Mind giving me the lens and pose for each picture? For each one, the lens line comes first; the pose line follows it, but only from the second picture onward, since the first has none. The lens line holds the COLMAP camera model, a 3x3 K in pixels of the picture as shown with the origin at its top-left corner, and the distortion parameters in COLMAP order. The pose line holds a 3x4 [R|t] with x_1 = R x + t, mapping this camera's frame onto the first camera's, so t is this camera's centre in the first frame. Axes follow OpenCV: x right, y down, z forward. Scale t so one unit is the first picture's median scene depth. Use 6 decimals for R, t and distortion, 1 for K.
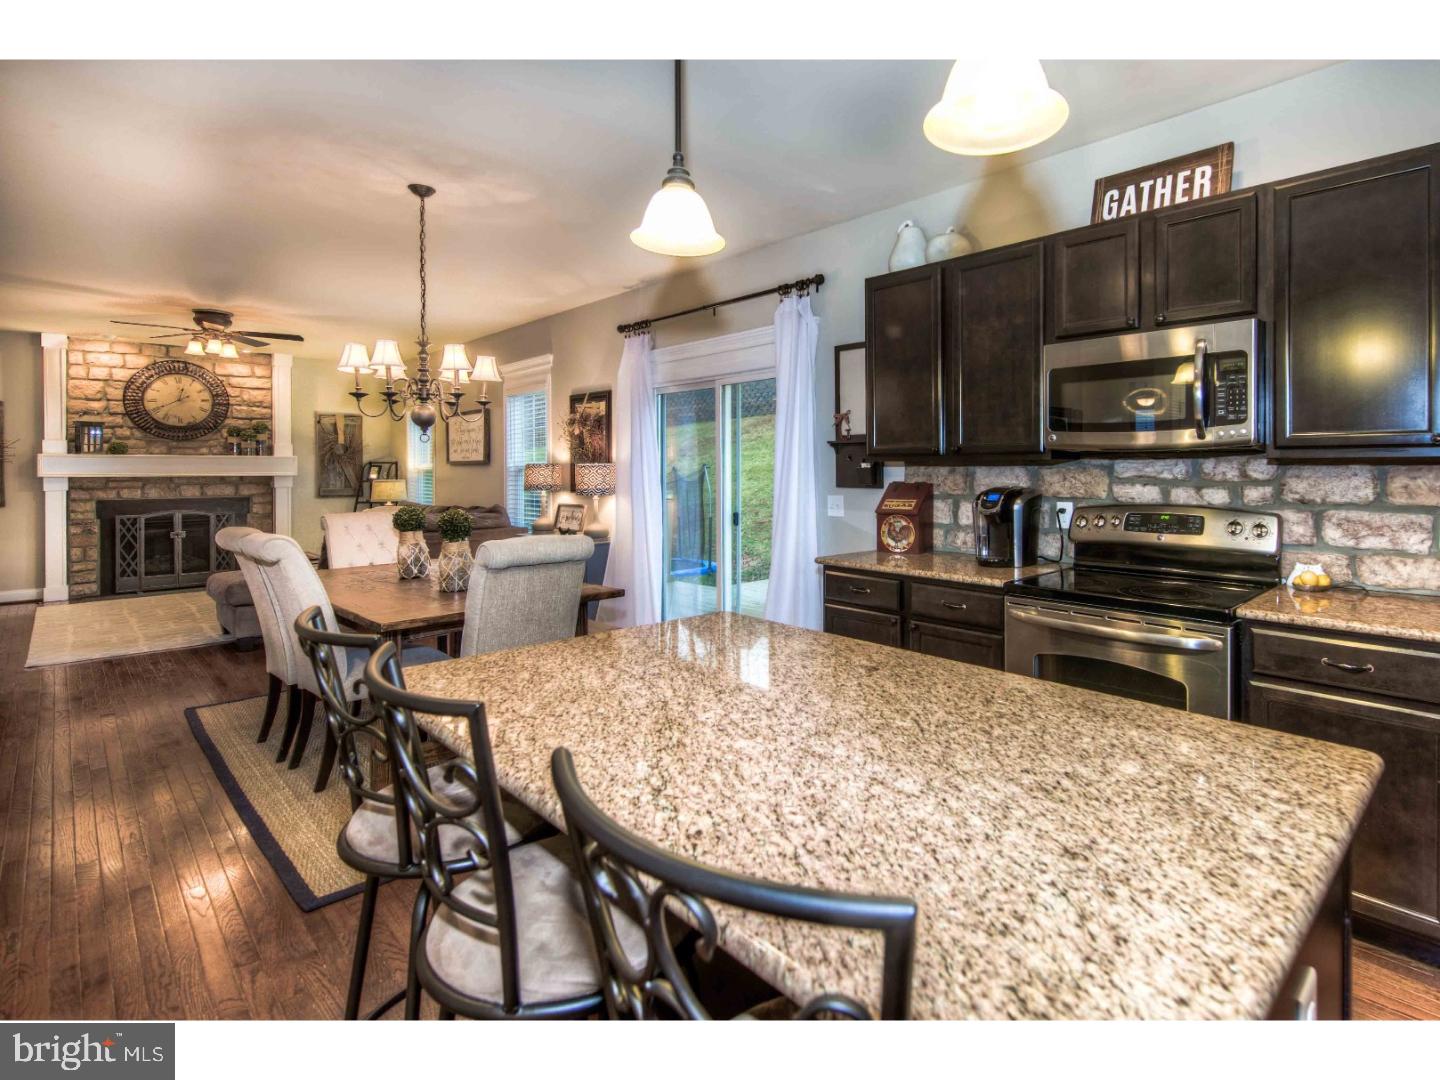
lens RADIAL K [[682.2, 0, 812.6], [0, 682.2, 471.8], [0, 0, 1]] dist [0.000306, -0.001418]
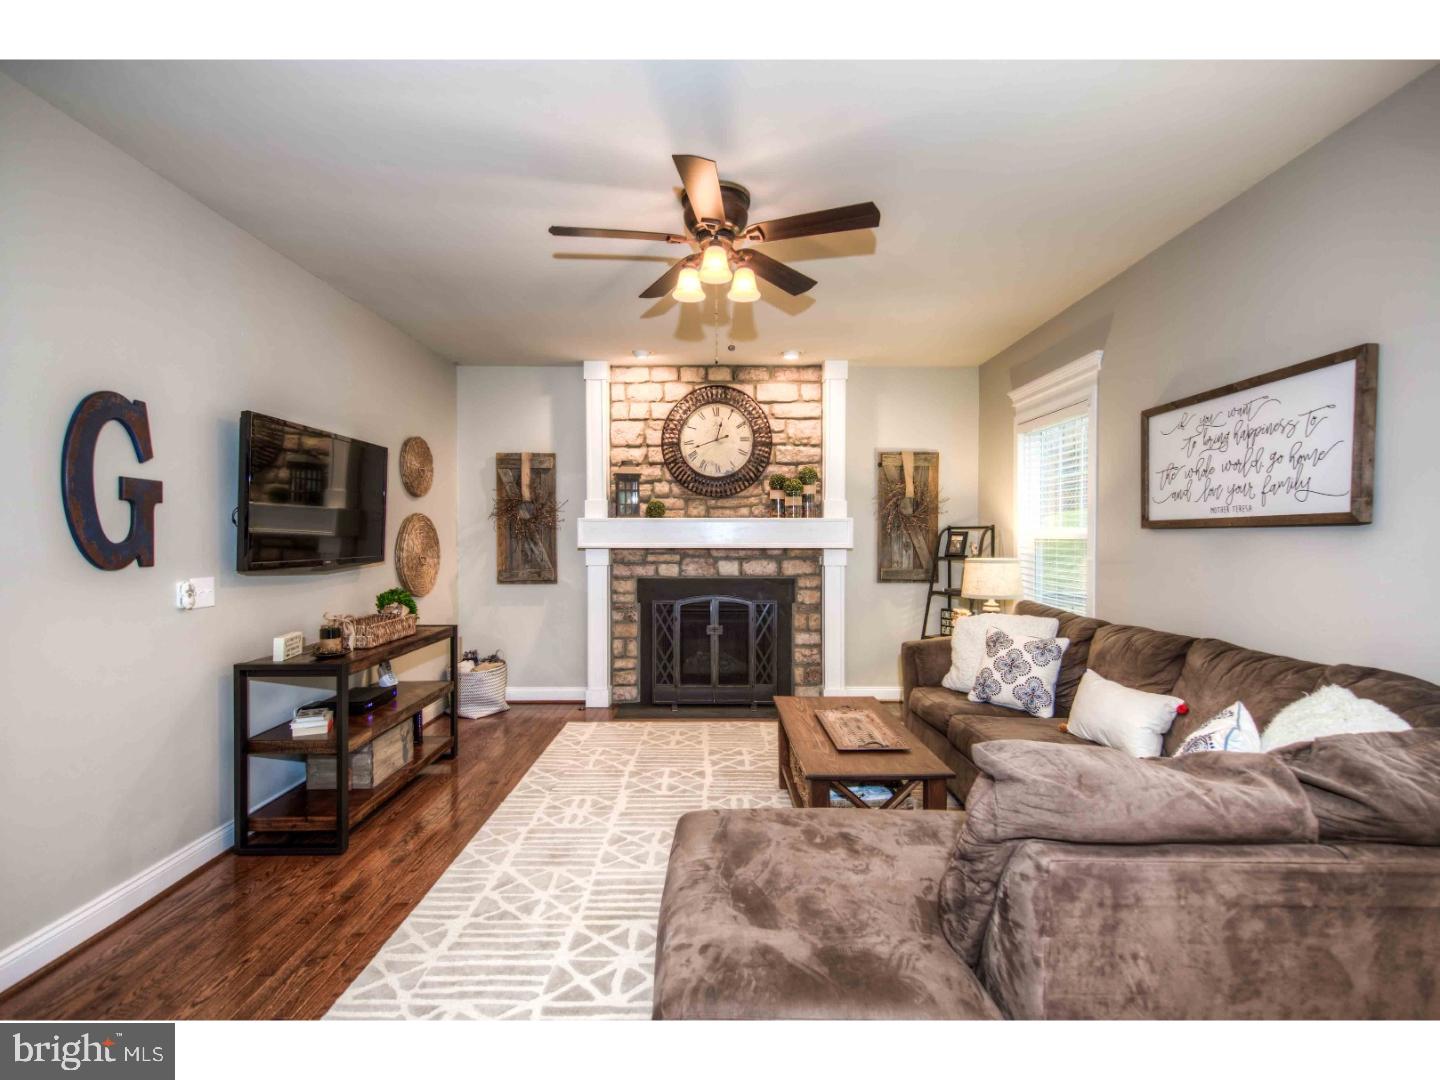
lens RADIAL K [[682.2, 0, 695.2], [0, 682.2, 551.9], [0, 0, 1]] dist [0.000306, -0.001418]
pose [[0.650687, 0.018011, -0.759132, -0.423984], [-0.004859, 0.999797, 0.019556, -0.003052], [0.759330, -0.009037, 0.650643, 0.546630]]
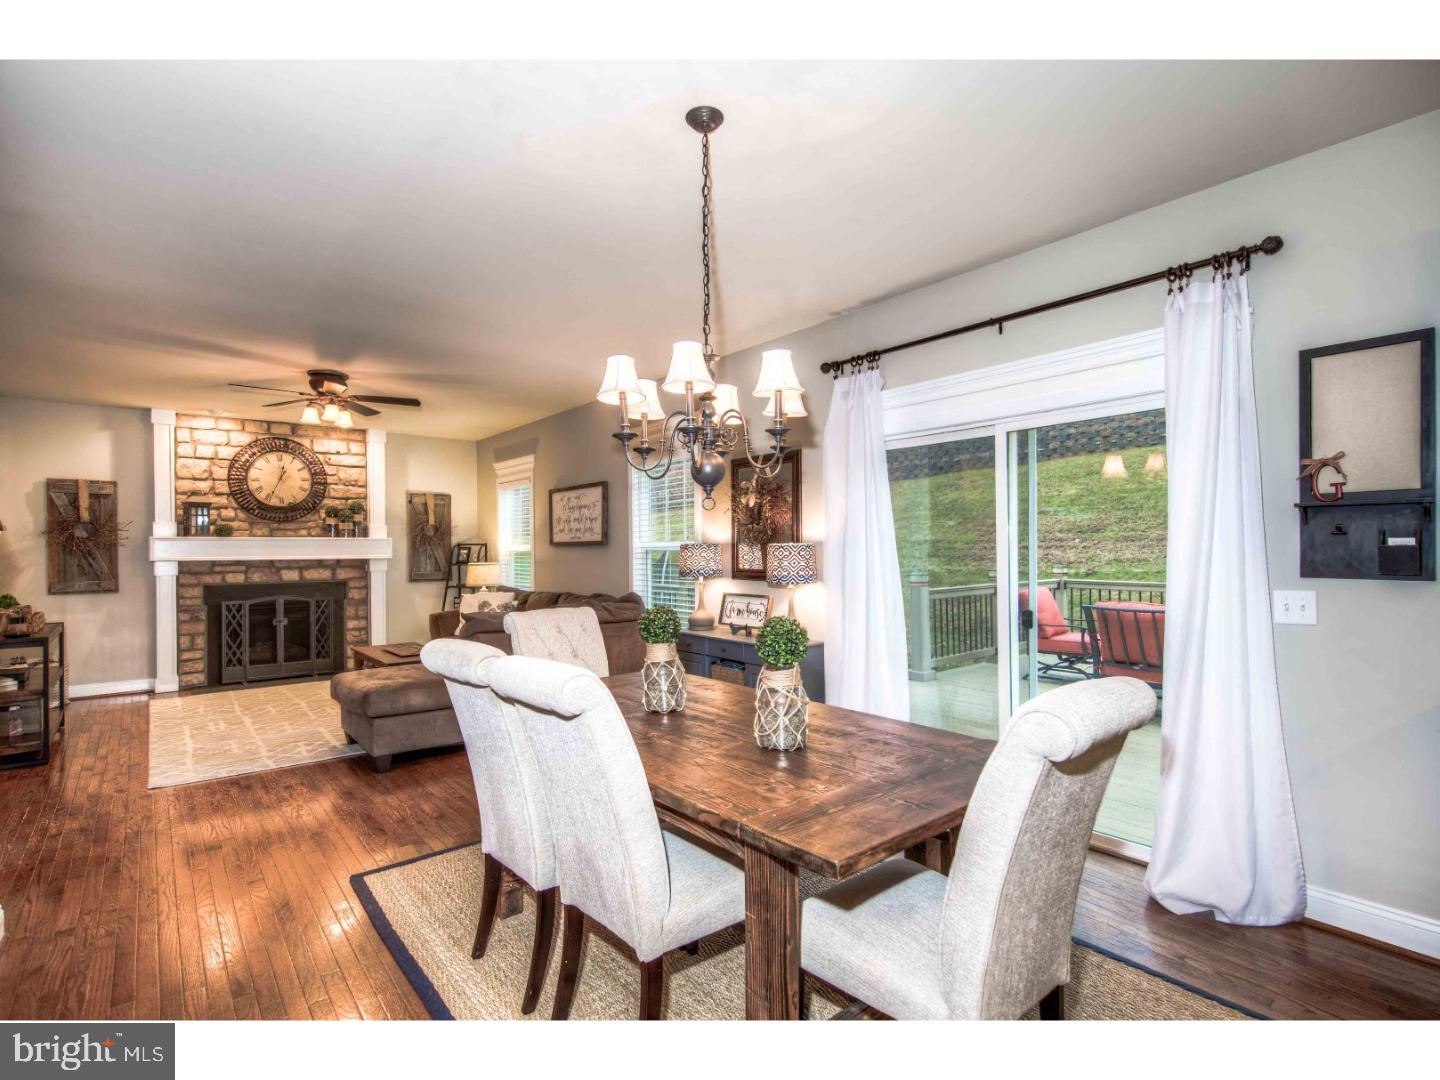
lens RADIAL K [[684.5, 0, 736.4], [0, 684.5, 552.9], [0, 0, 1]] dist [0.005425, 0.001257]
pose [[0.991403, -0.004163, -0.130778, -0.187541], [0.004330, 0.999990, 0.000996, -0.001171], [0.130772, -0.001553, 0.991411, 0.146322]]
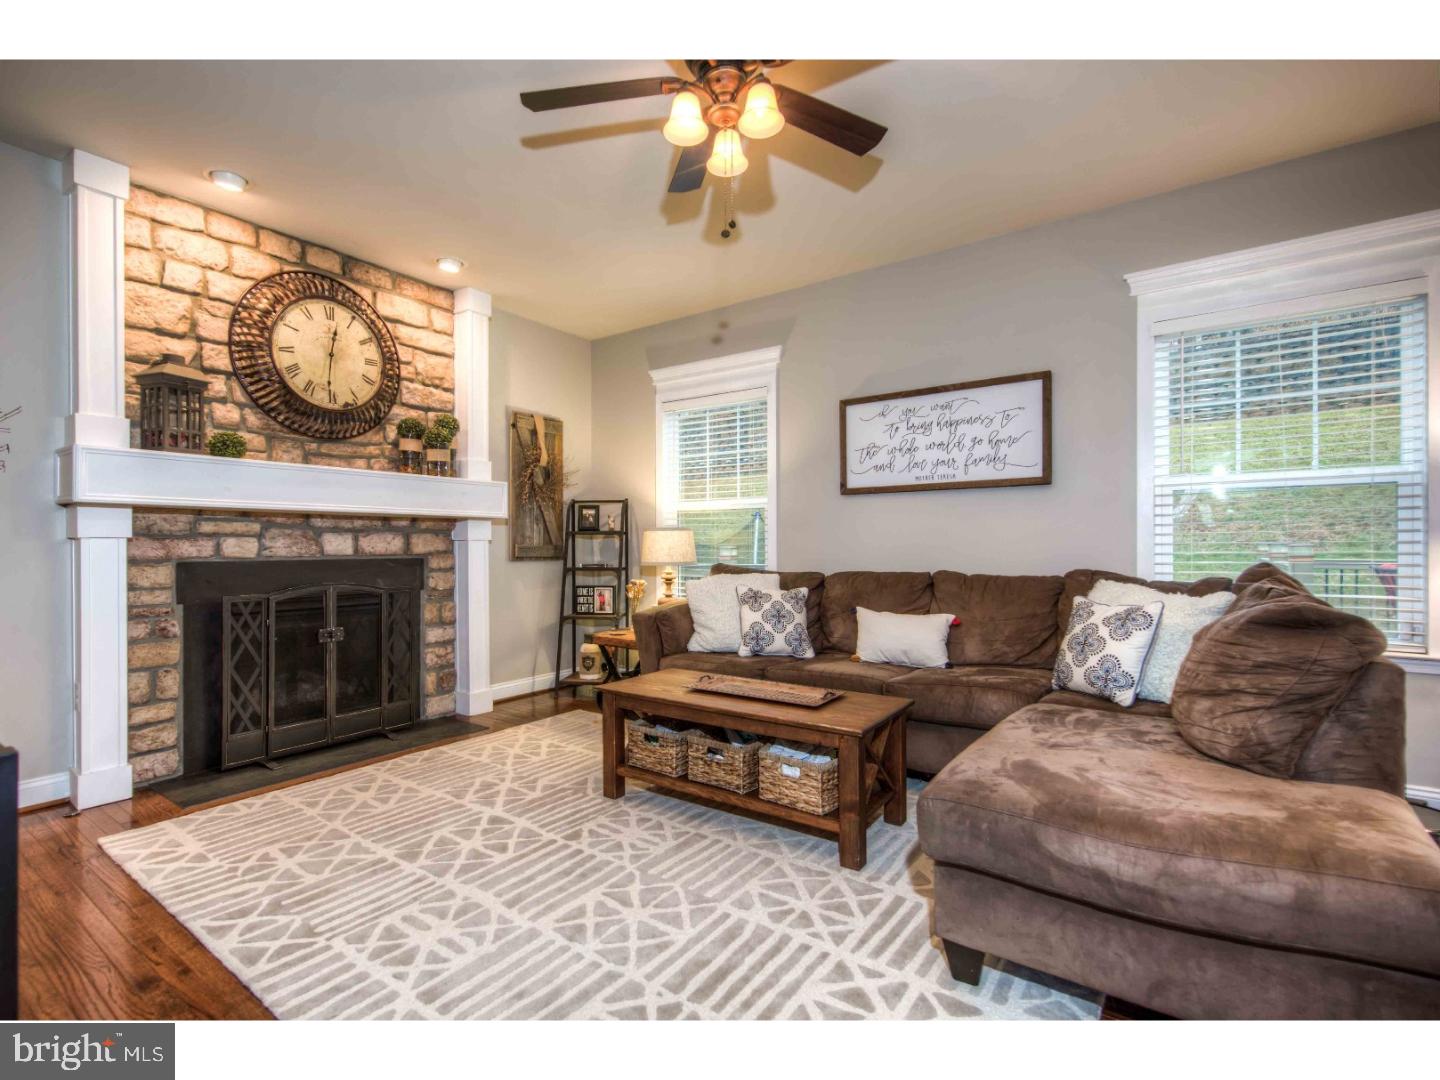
lens RADIAL K [[682.2, 0, 747.0], [0, 682.2, 544.7], [0, 0, 1]] dist [0.000306, -0.001418]
pose [[0.994462, -0.002213, 0.105069, -0.721035], [0.002314, 0.999997, -0.000838, 0.031569], [-0.105067, 0.001077, 0.994465, 0.513745]]
